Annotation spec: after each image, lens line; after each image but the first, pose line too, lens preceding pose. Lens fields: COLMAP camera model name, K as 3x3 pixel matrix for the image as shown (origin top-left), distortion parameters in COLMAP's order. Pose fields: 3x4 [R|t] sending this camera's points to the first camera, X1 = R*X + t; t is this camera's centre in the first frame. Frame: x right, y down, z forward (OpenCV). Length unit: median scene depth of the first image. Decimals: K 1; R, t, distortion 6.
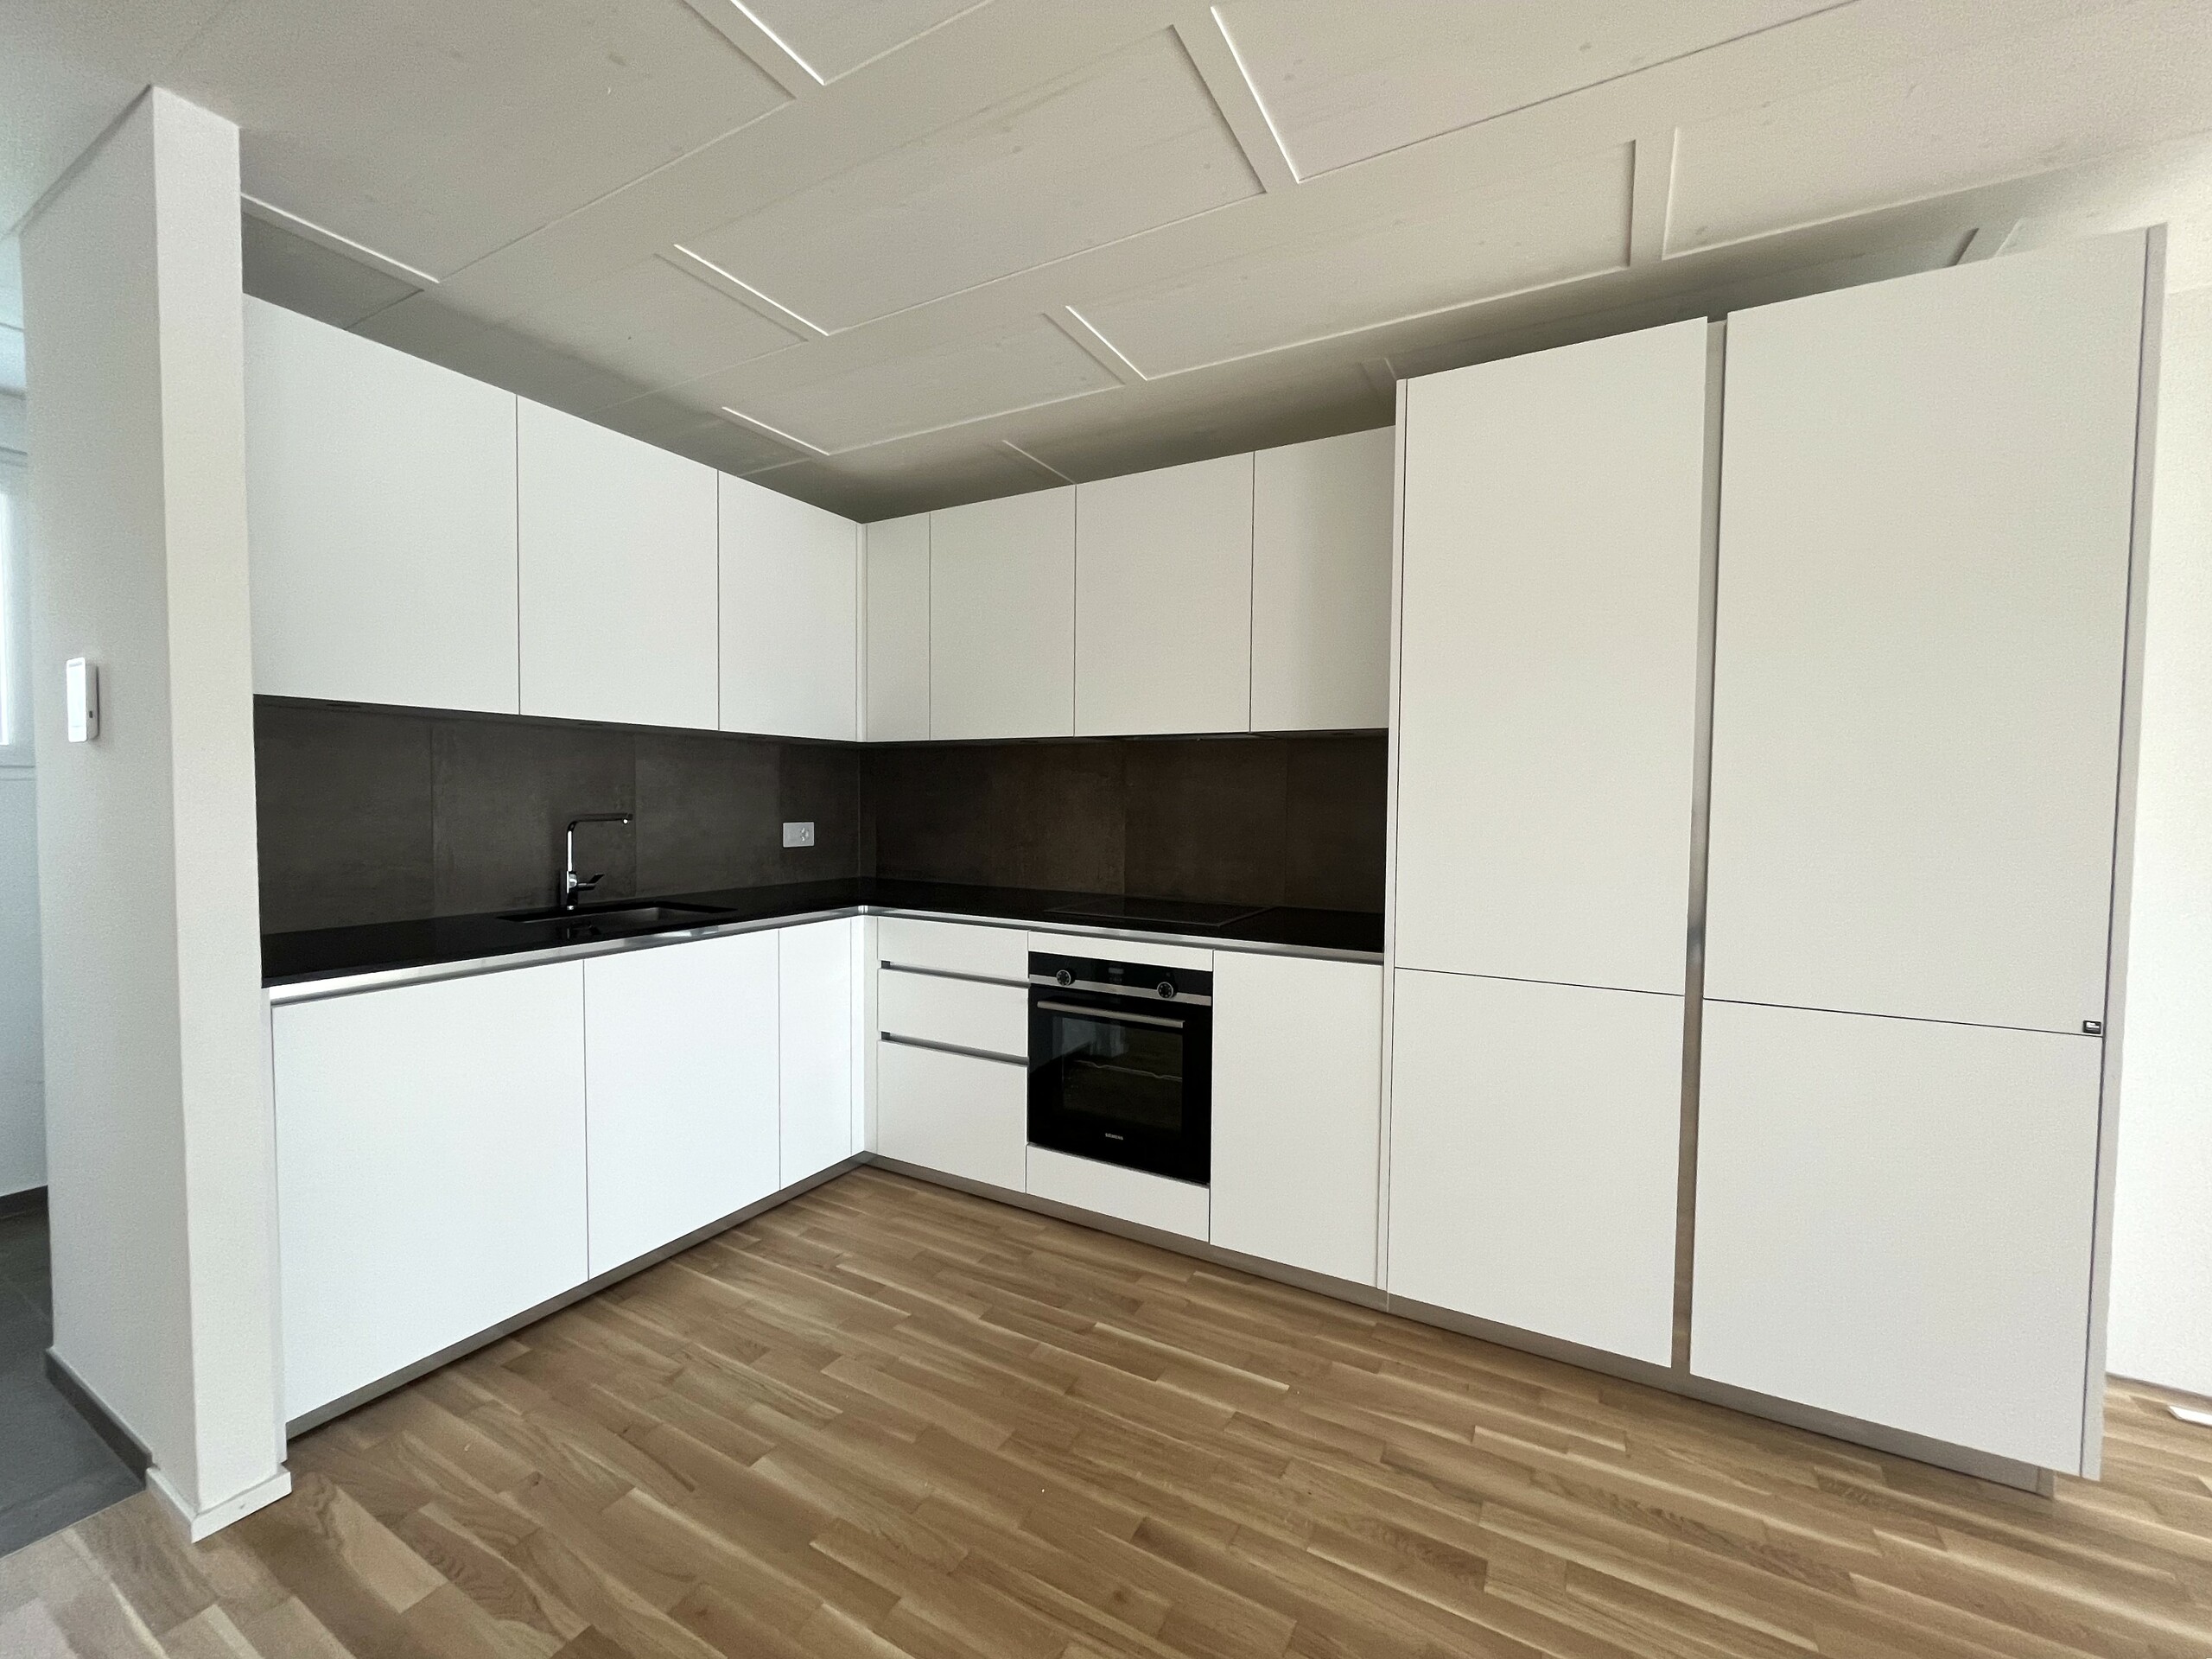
lens RADIAL K [[895.5, 0, 1117.7], [0, 895.5, 835.7], [0, 0, 1]] dist [0.000951, 0.000360]
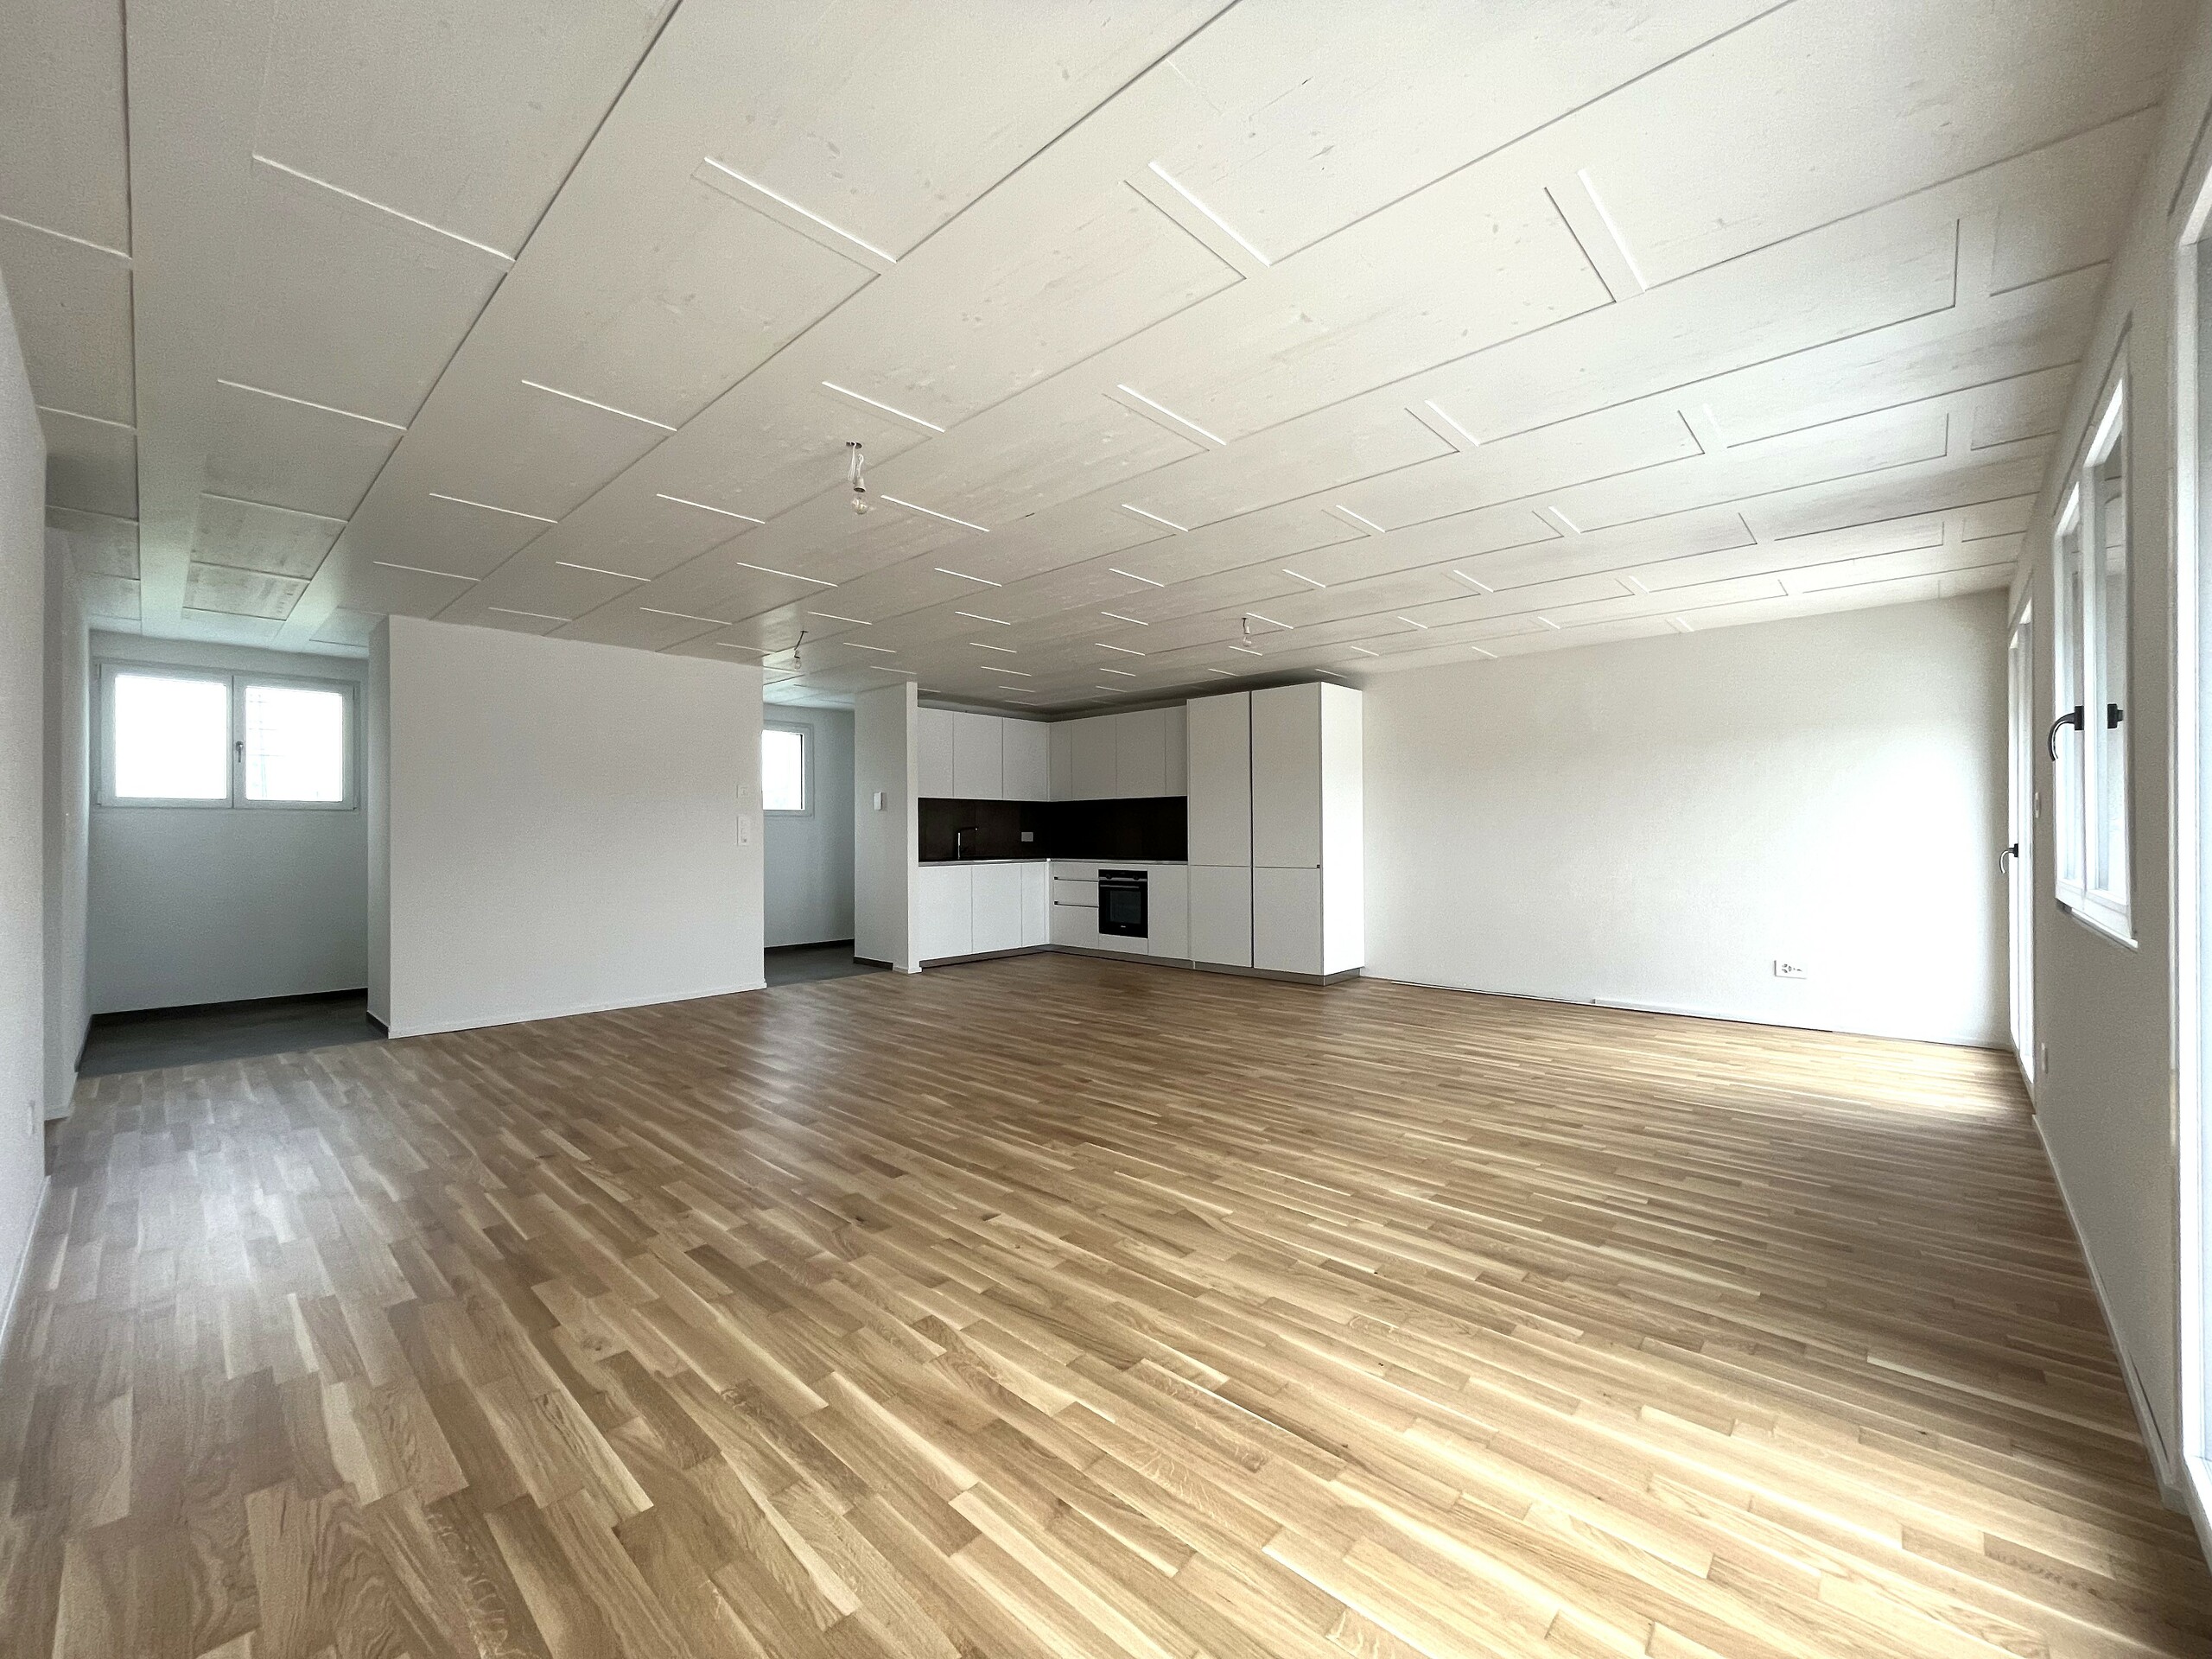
lens RADIAL K [[895.5, 0, 1092.9], [0, 895.5, 831.2], [0, 0, 1]] dist [0.000951, 0.000360]
pose [[0.967883, -0.013093, -0.251060, 0.724283], [-0.000588, 0.998522, -0.054339, 0.181151], [0.251401, 0.052741, 0.966445, -2.191597]]
